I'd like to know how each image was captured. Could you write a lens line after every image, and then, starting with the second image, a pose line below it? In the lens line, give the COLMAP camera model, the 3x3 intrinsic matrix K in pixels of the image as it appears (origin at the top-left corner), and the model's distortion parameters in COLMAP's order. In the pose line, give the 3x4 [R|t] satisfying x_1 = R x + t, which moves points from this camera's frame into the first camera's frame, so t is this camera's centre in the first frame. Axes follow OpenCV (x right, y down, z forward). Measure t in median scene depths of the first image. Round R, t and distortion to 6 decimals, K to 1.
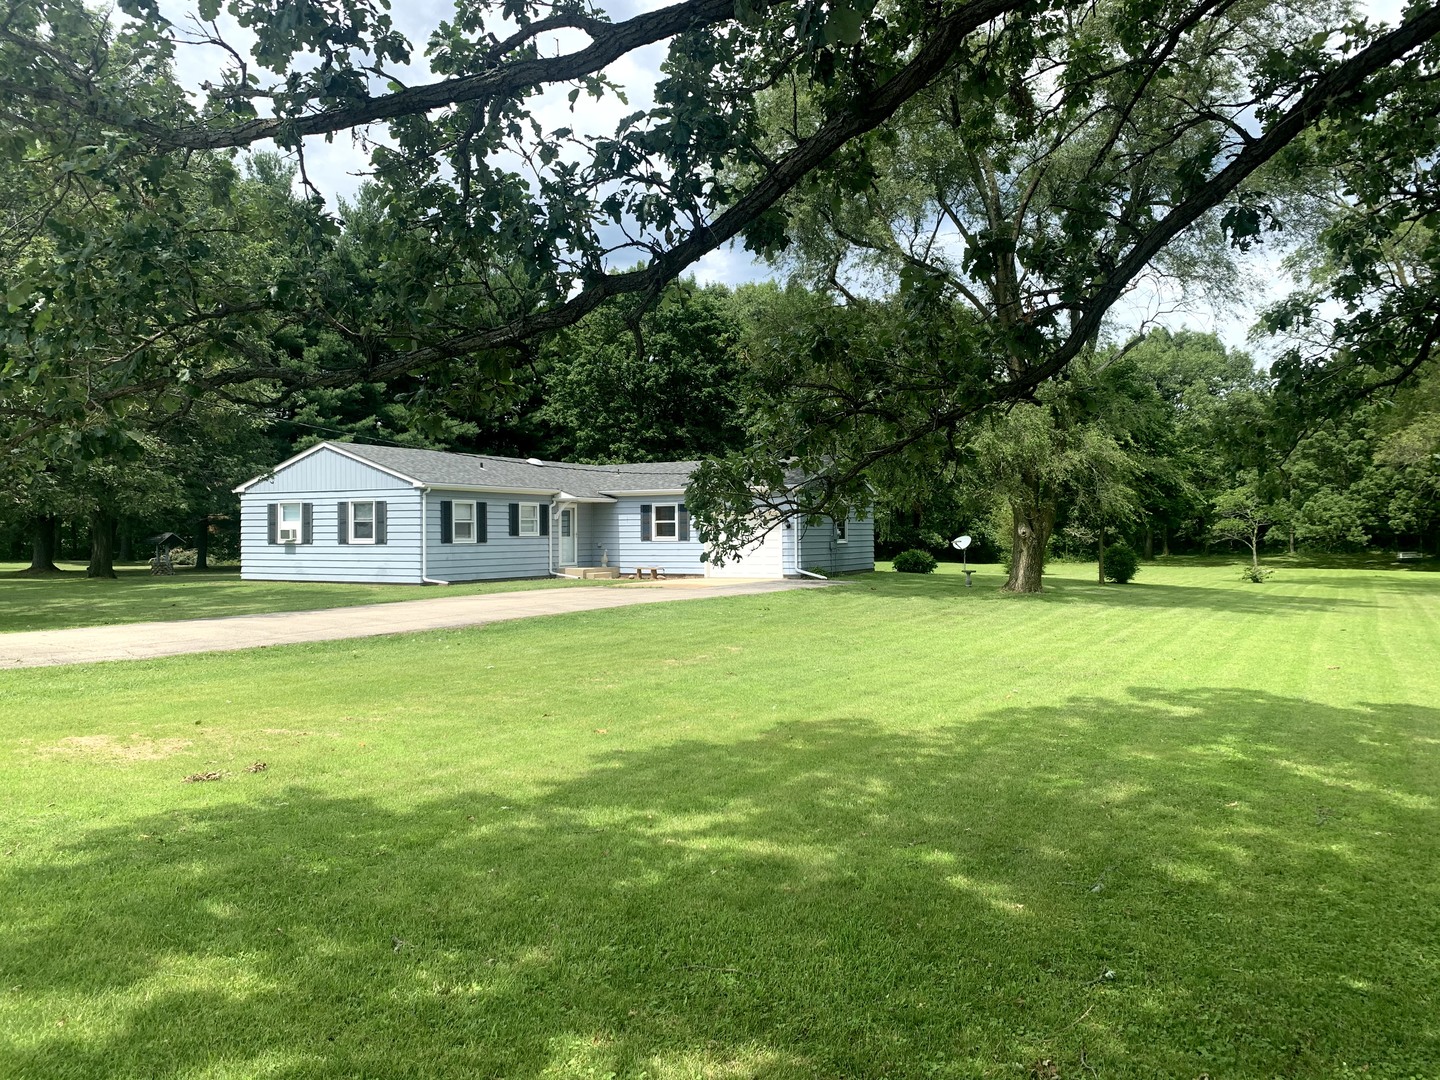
lens RADIAL K [[1121.6, 0, 750.1], [0, 1121.6, 539.7], [0, 0, 1]] dist [0.057951, 0.000282]
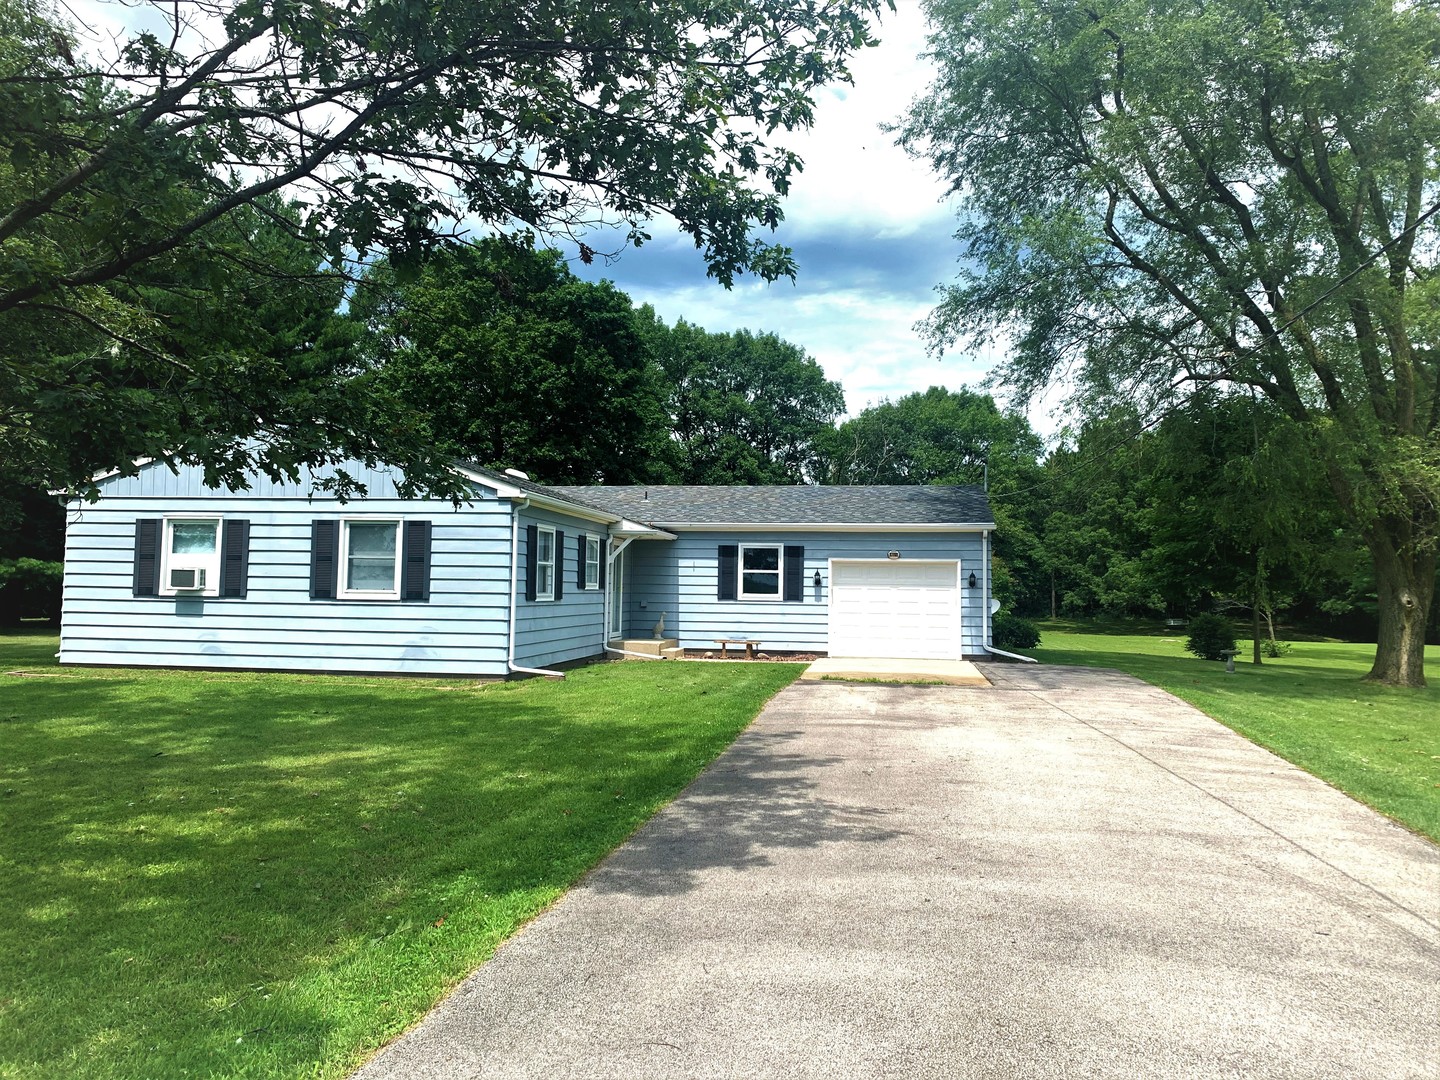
lens RADIAL K [[1100.5, 0, 718.8], [0, 1100.5, 525.0], [0, 0, 1]] dist [0.053100, -0.045890]
pose [[0.939032, 0.040190, 0.341472, -0.343536], [-0.018750, 0.997653, -0.065857, -0.000142], [-0.343318, 0.055439, 0.937582, 0.419583]]
